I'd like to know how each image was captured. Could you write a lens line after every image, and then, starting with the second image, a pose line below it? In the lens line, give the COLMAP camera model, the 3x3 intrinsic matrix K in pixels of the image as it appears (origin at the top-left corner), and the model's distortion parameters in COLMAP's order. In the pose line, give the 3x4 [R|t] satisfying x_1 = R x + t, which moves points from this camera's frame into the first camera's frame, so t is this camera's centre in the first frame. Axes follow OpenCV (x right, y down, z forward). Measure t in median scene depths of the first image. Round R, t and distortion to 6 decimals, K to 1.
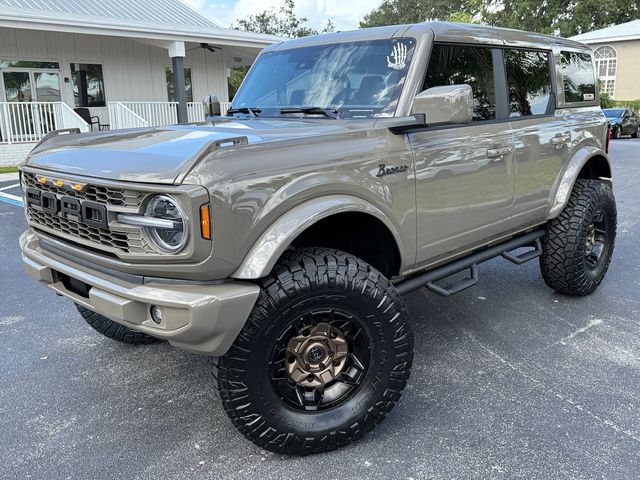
lens RADIAL K [[571.6, 0, 322.7], [0, 571.6, 237.0], [0, 0, 1]] dist [0.092273, -0.163450]
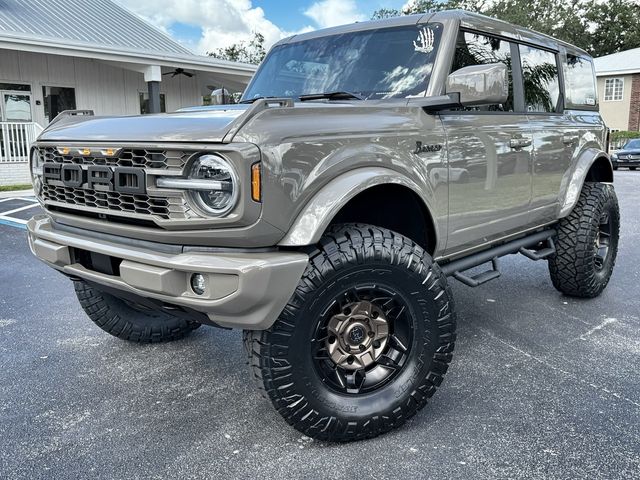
lens RADIAL K [[571.6, 0, 318.7], [0, 571.6, 241.8], [0, 0, 1]] dist [0.092273, -0.163450]
pose [[0.998654, 0.002776, 0.051794, -0.109302], [-0.000210, 0.998775, -0.049485, 0.086165], [-0.051868, 0.049408, 0.997431, 0.042790]]
